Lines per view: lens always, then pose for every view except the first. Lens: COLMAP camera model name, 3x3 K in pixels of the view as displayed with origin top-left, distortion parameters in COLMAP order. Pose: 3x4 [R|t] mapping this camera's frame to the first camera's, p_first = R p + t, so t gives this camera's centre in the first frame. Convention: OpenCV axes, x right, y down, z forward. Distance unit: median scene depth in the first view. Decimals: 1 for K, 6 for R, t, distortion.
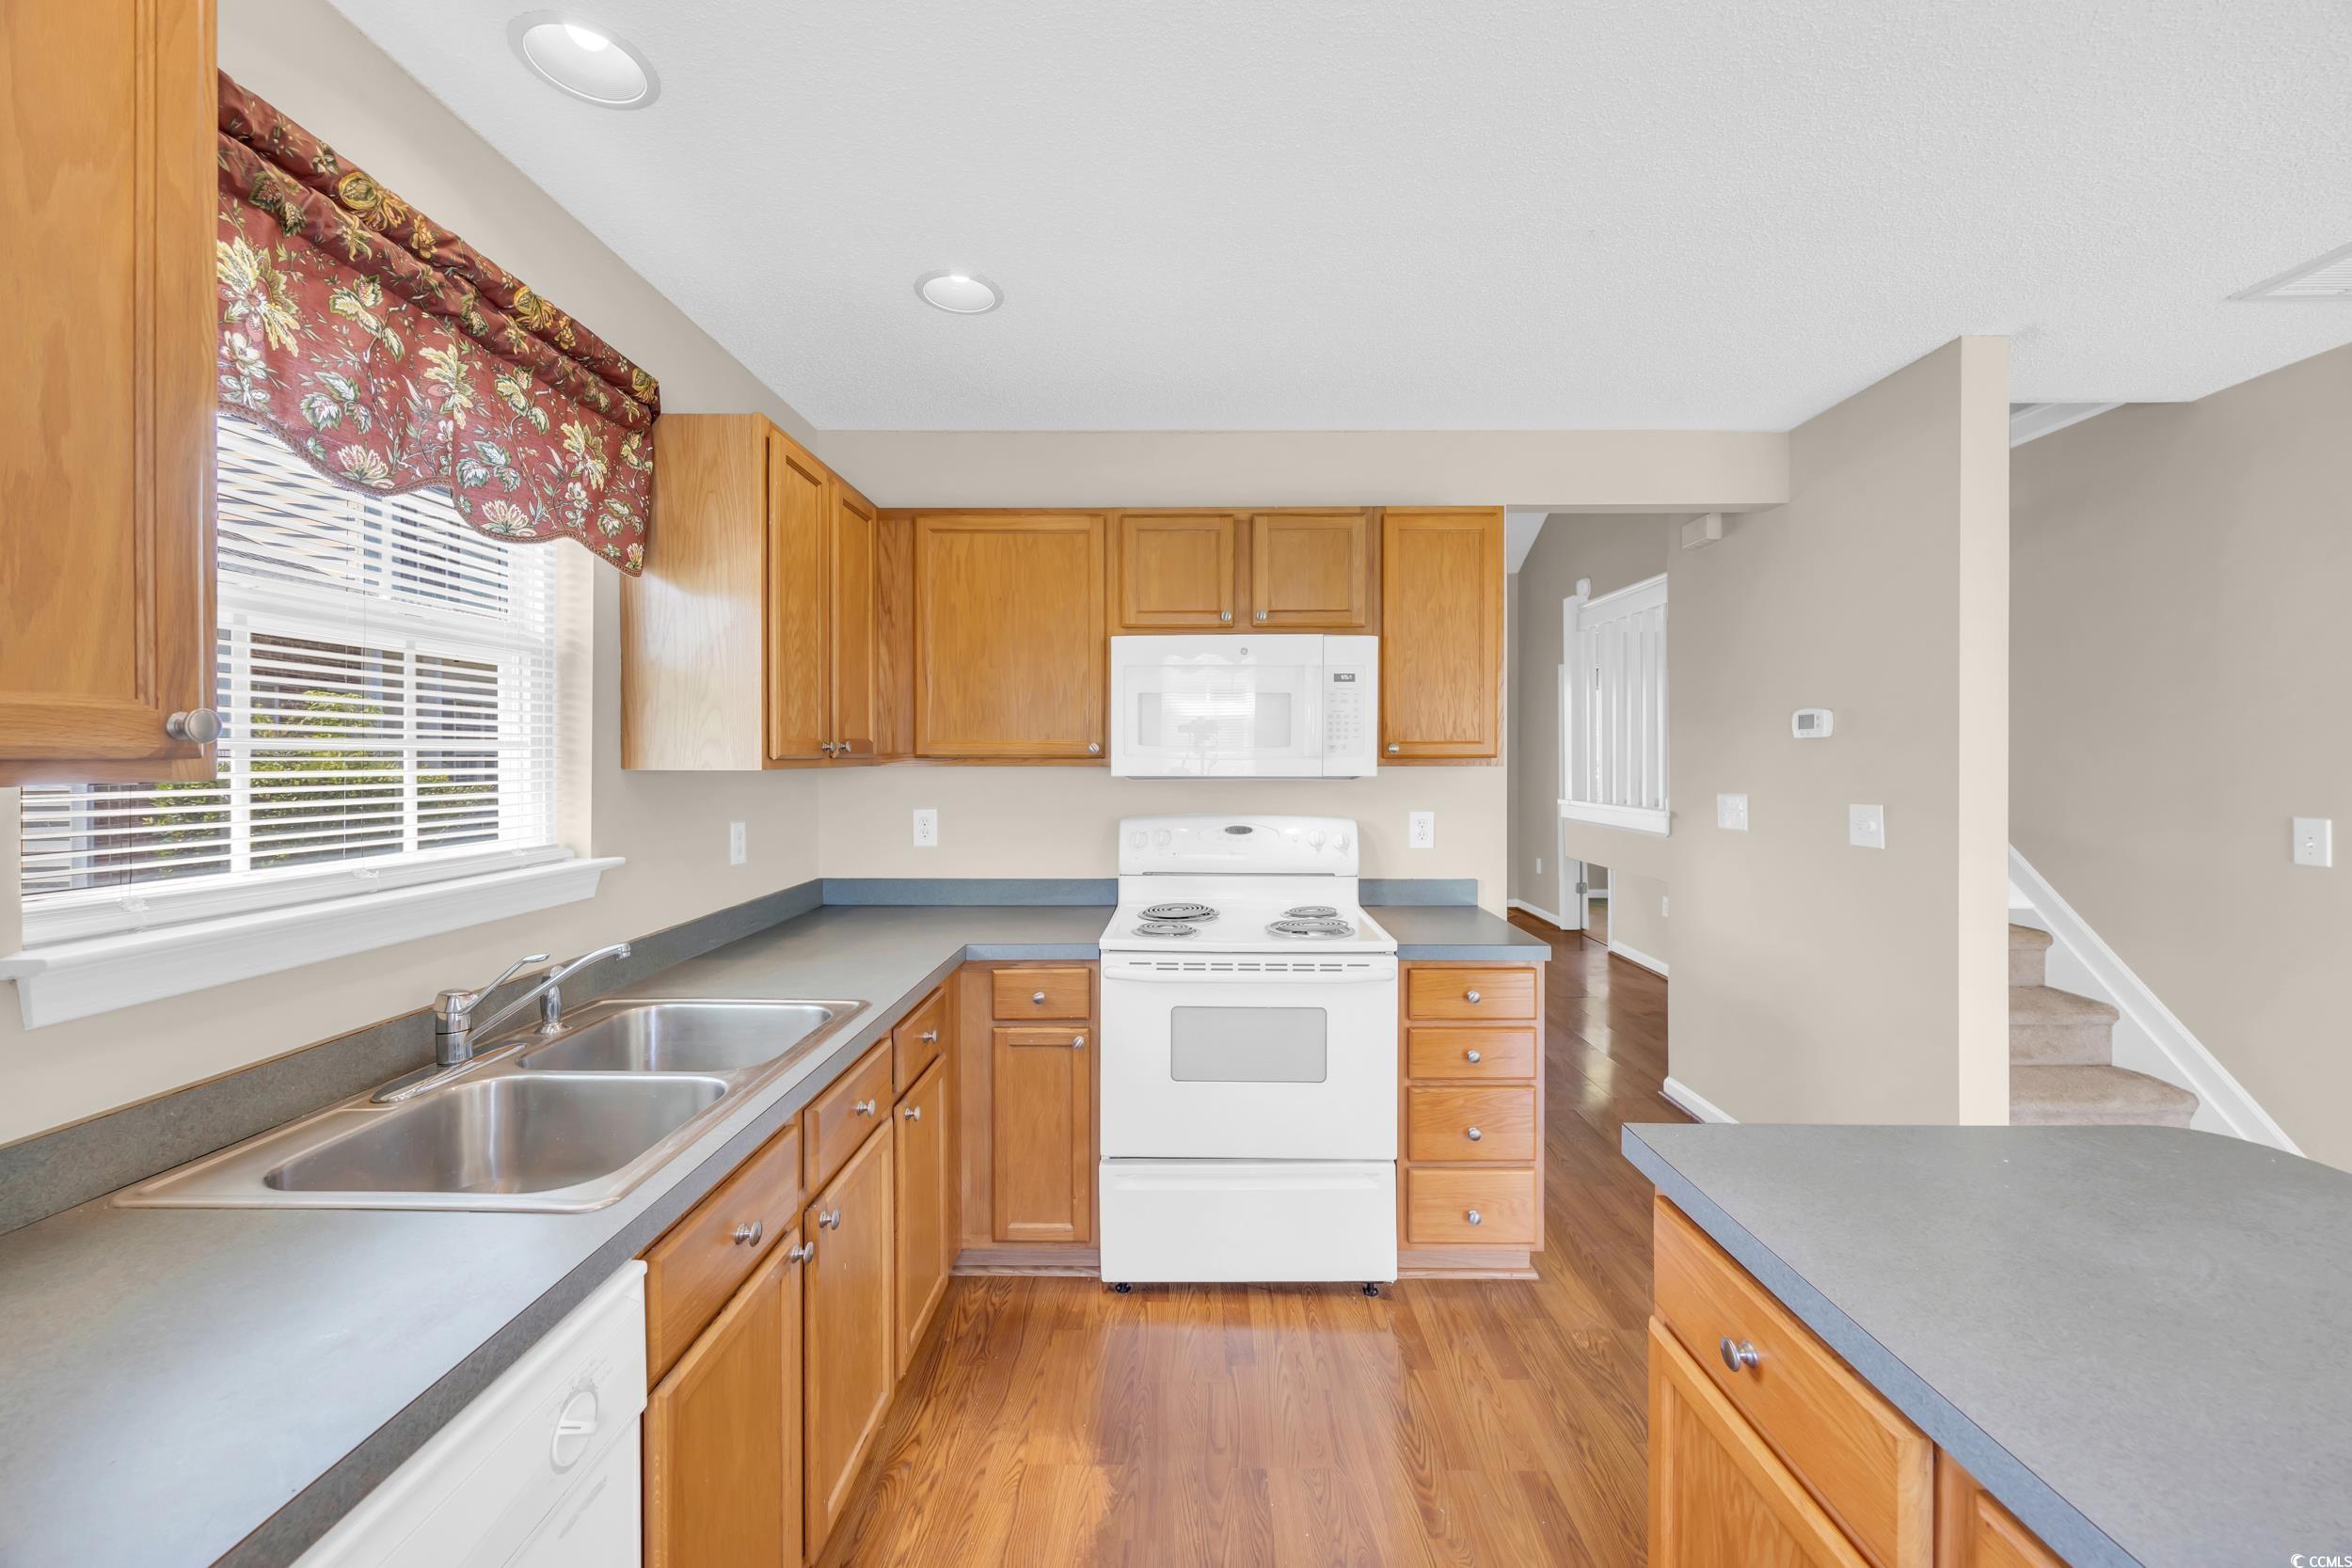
lens RADIAL K [[915.3, 0, 1184.1], [0, 915.3, 759.1], [0, 0, 1]] dist [0.000150, 0.000173]
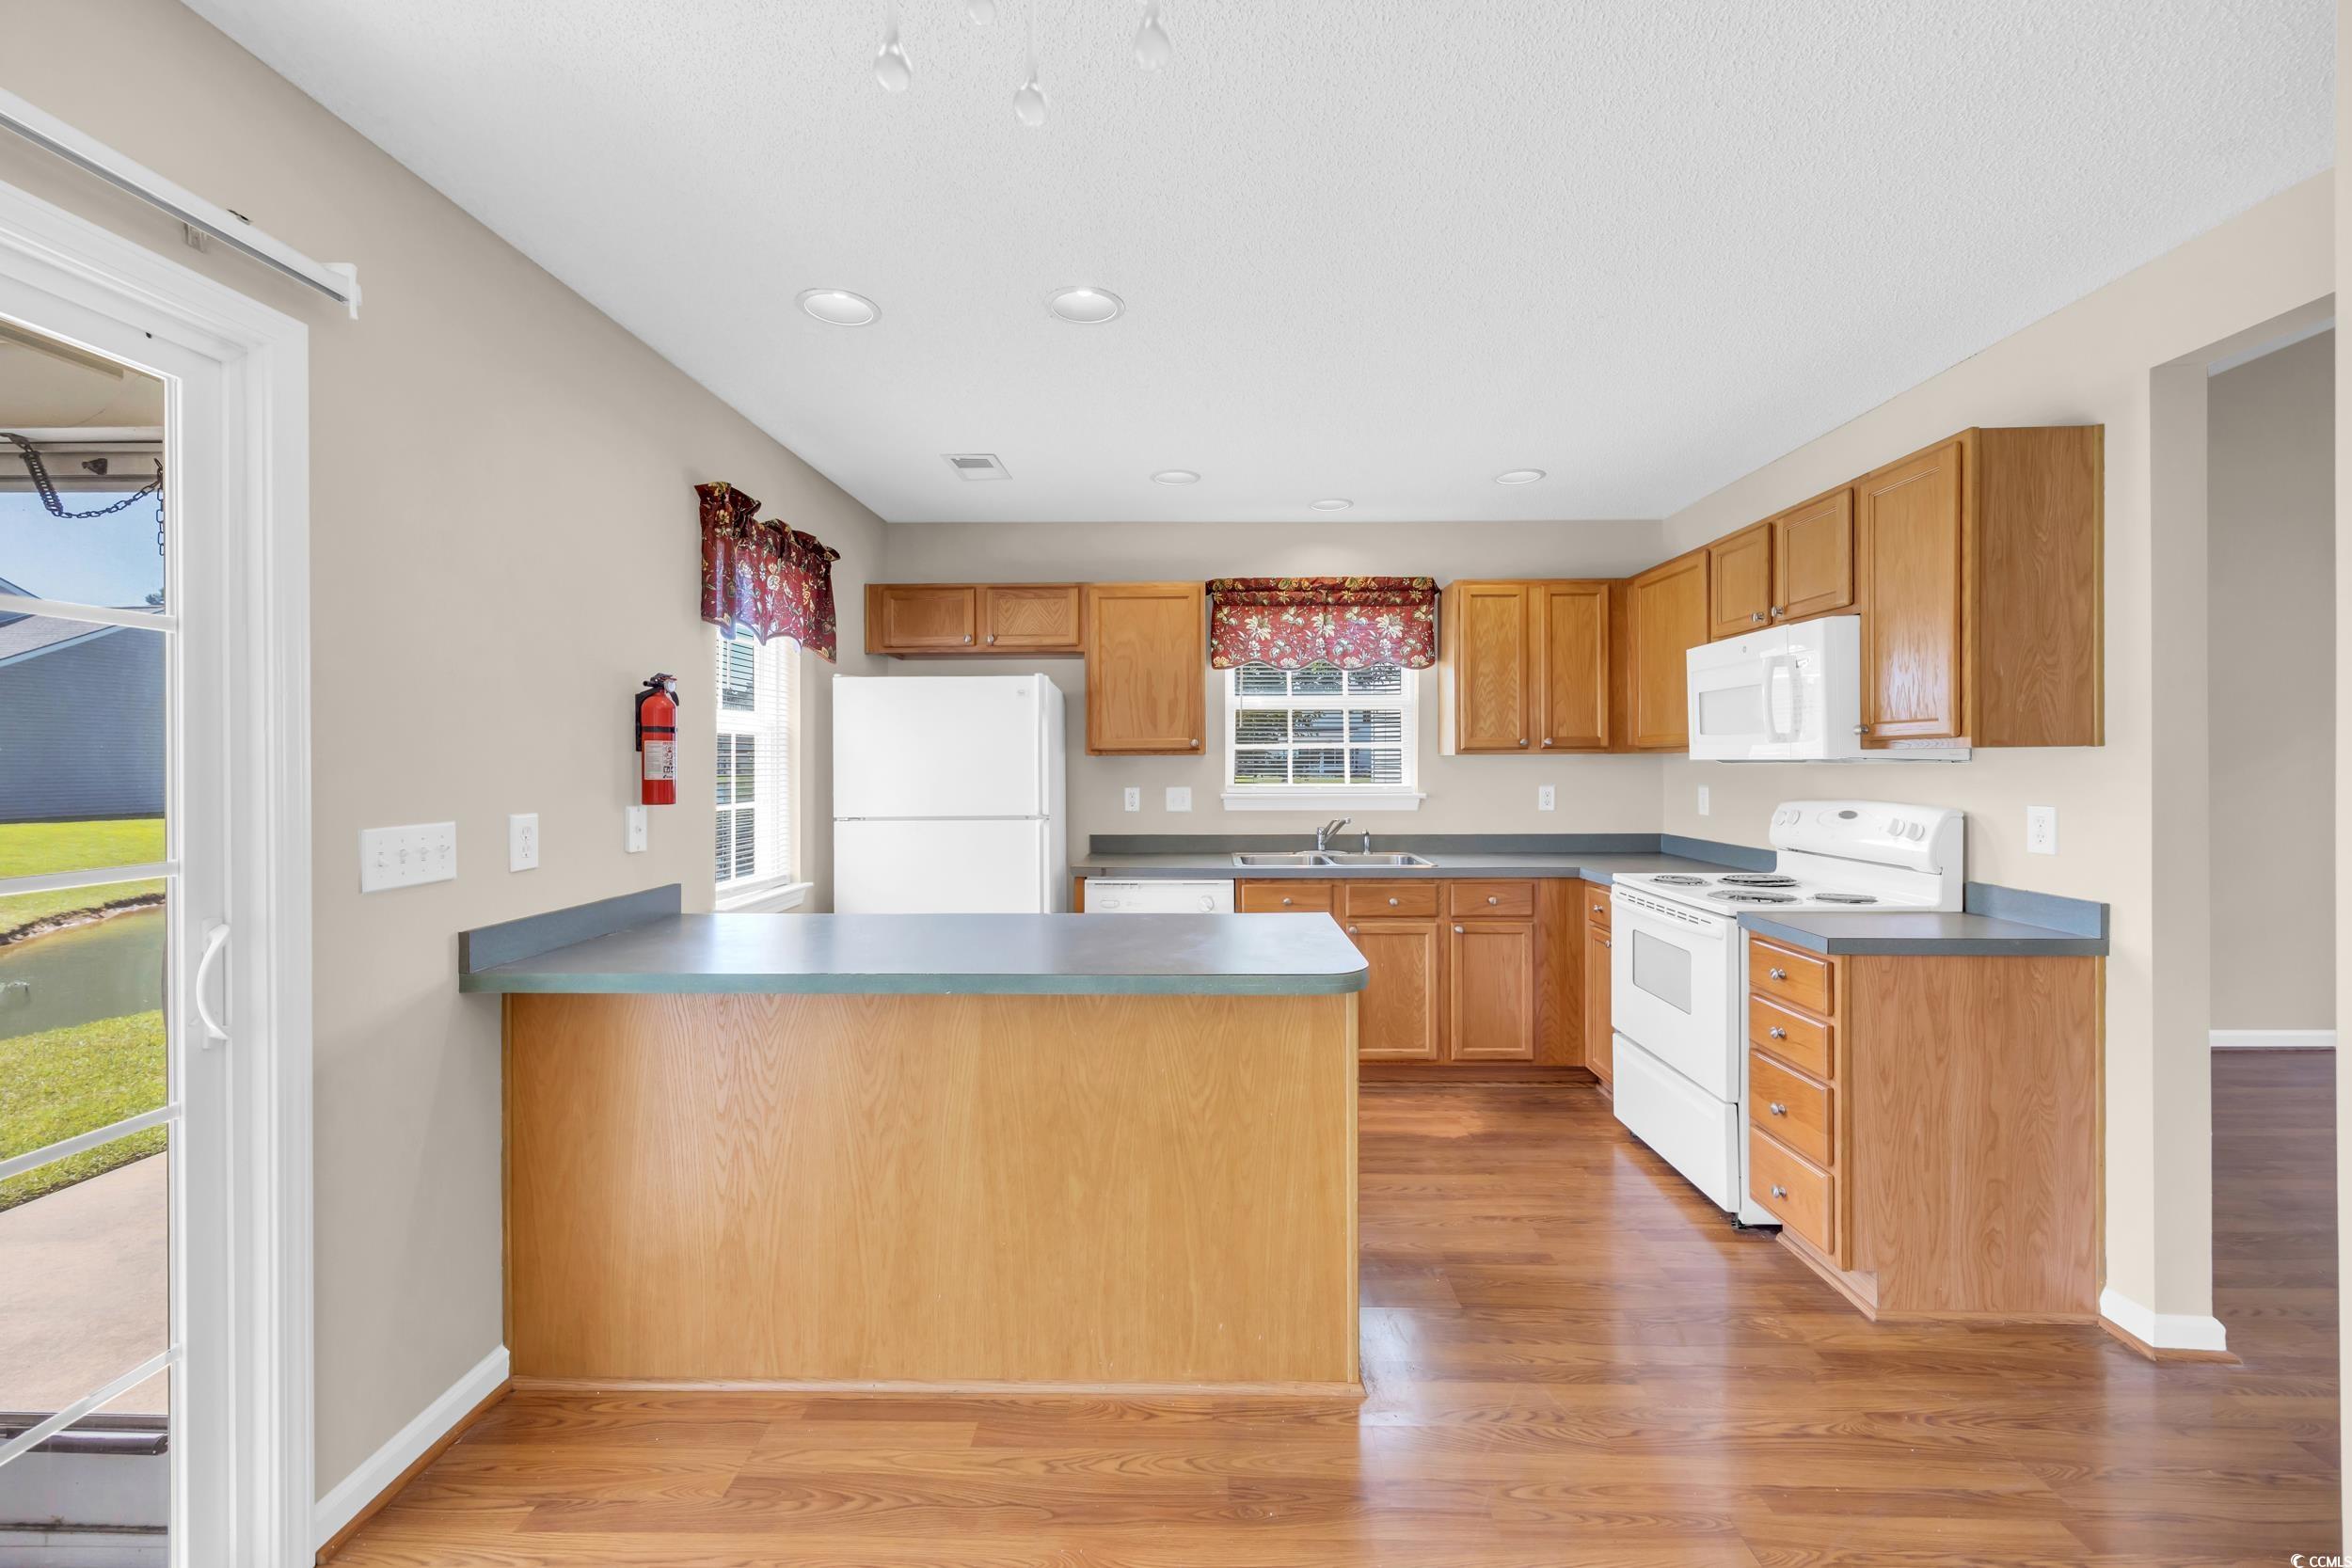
lens RADIAL K [[961.5, 0, 1187.0], [0, 961.5, 768.8], [0, 0, 1]] dist [0.002238, 0.000139]
pose [[-0.016385, 0.007574, -0.999837, 1.957817], [0.003446, 0.999966, 0.007519, 0.028834], [0.999860, -0.003322, -0.016411, 0.506469]]
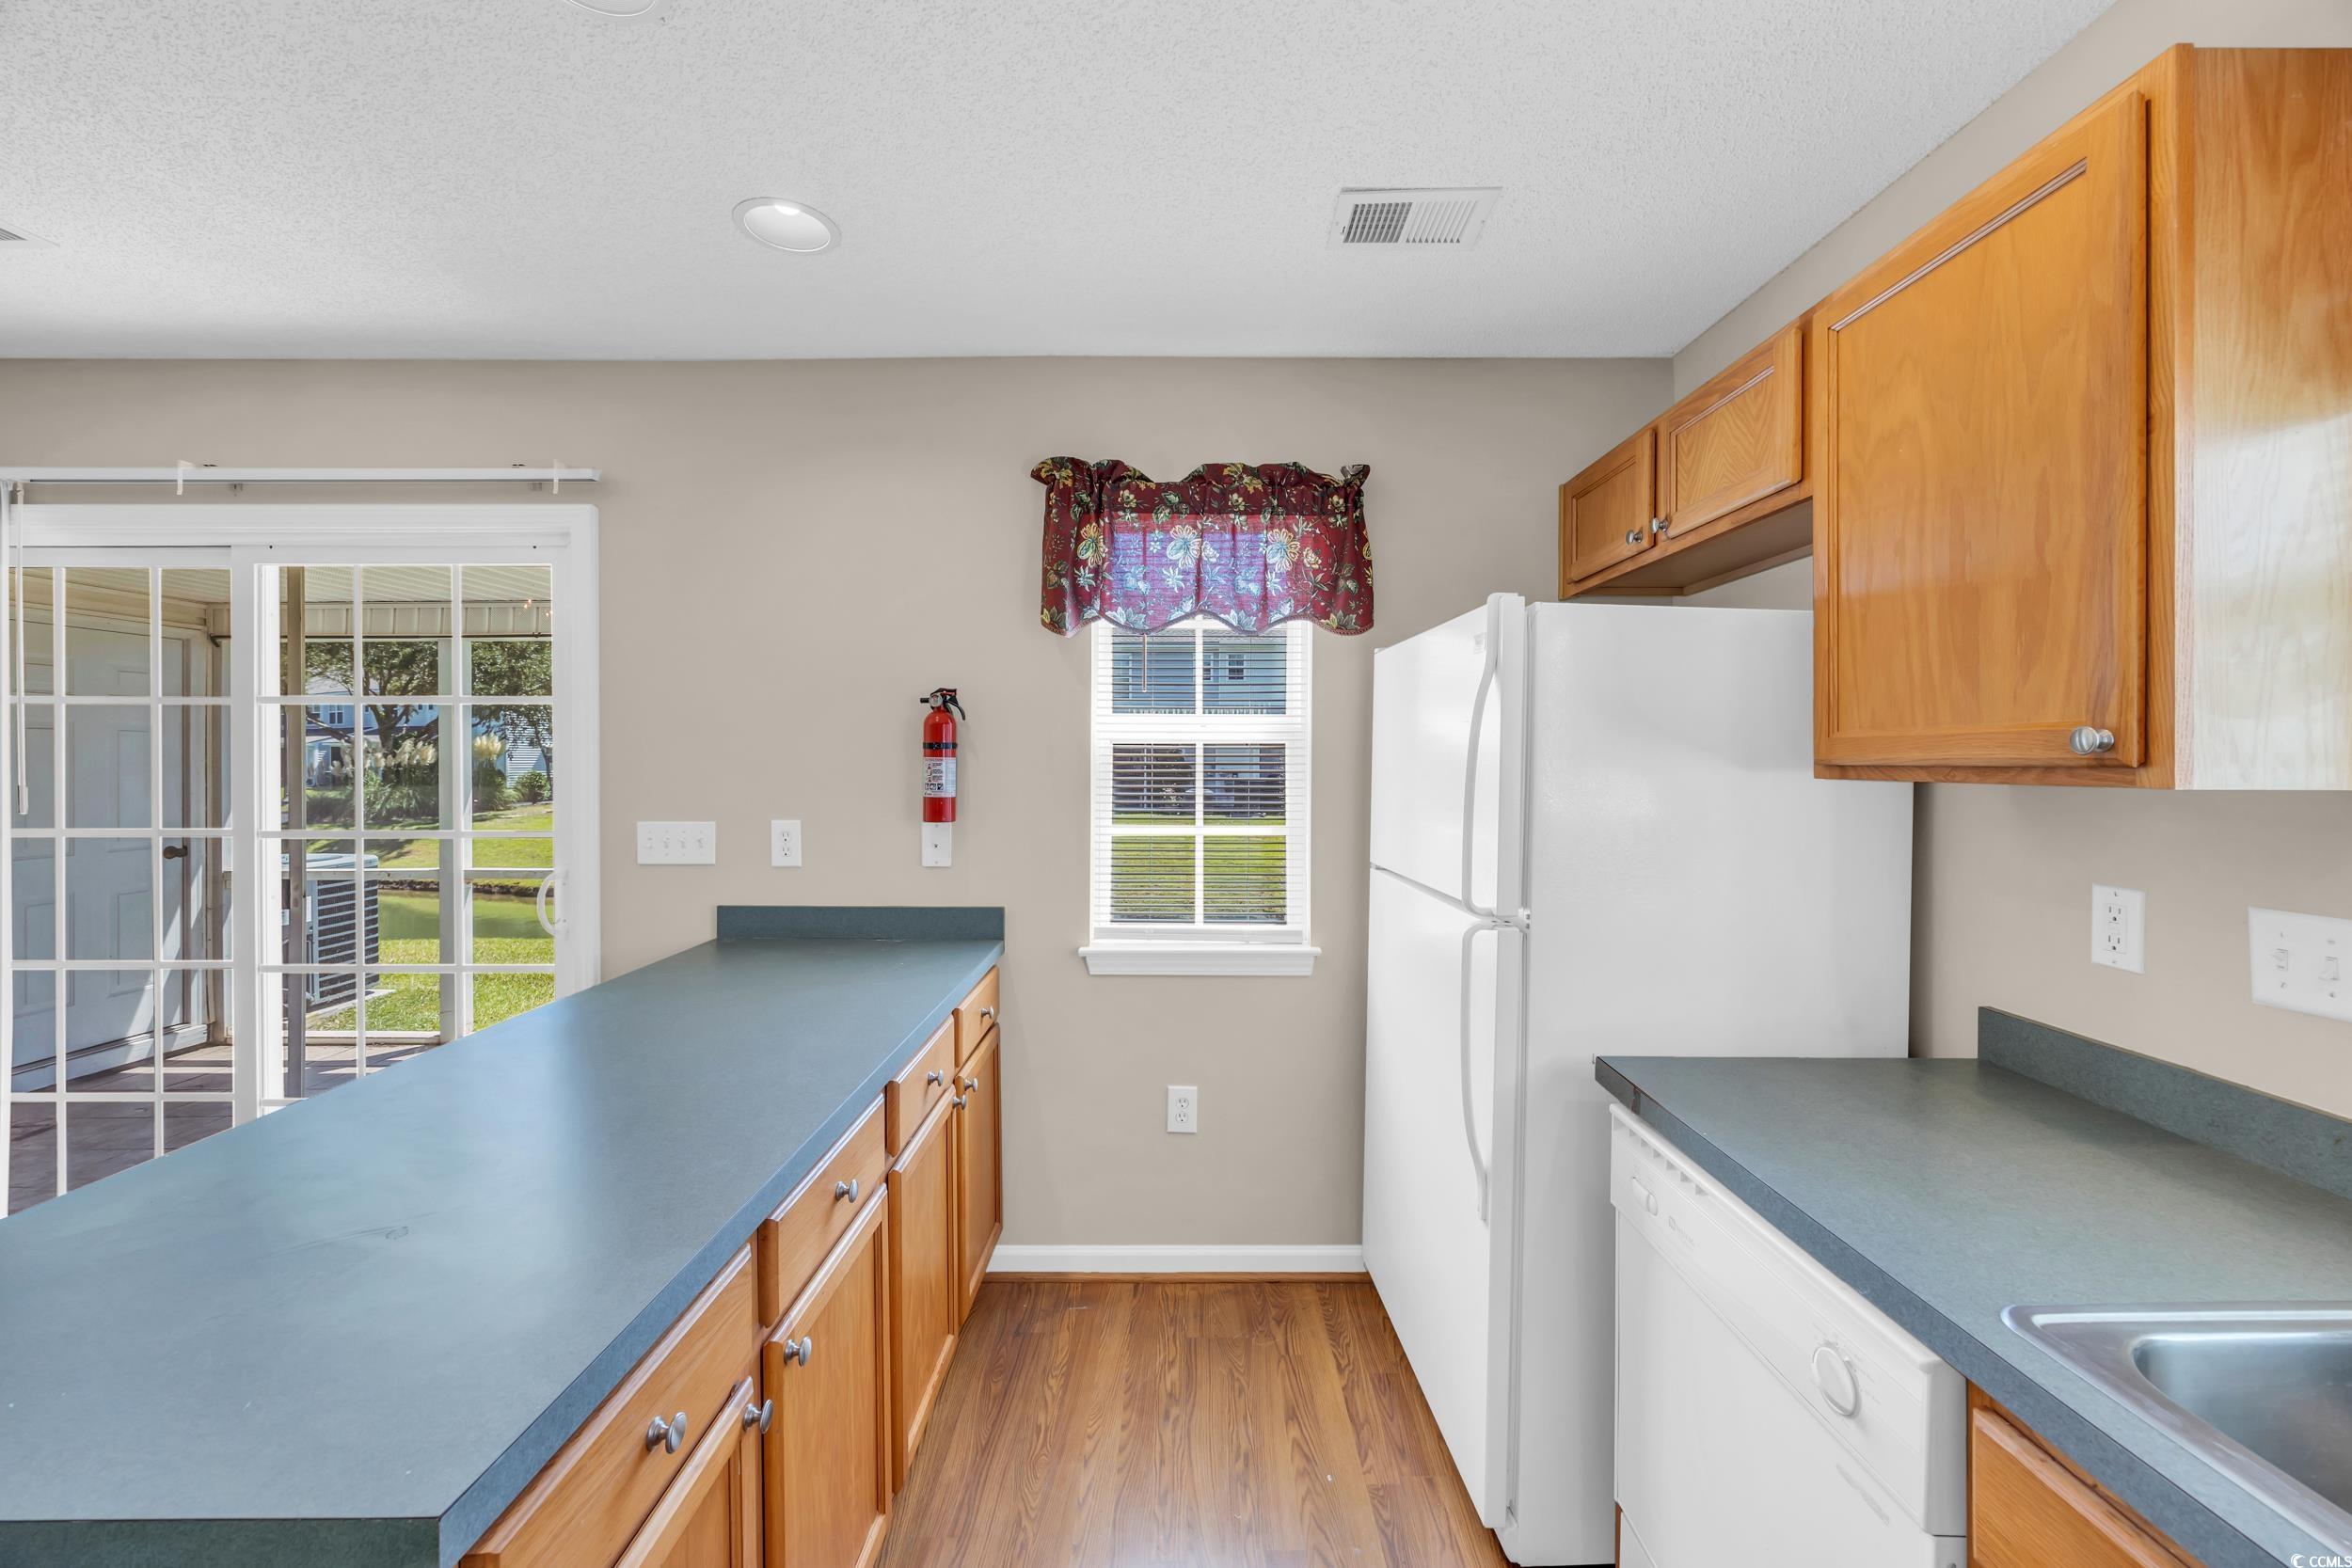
lens RADIAL K [[915.3, 0, 1187.8], [0, 915.3, 762.8], [0, 0, 1]] dist [0.000150, 0.000173]
pose [[-0.999999, -0.000712, -0.001364, 0.050059], [-0.000718, 0.999989, 0.004640, -0.007099], [0.001361, 0.004641, -0.999988, 1.073469]]
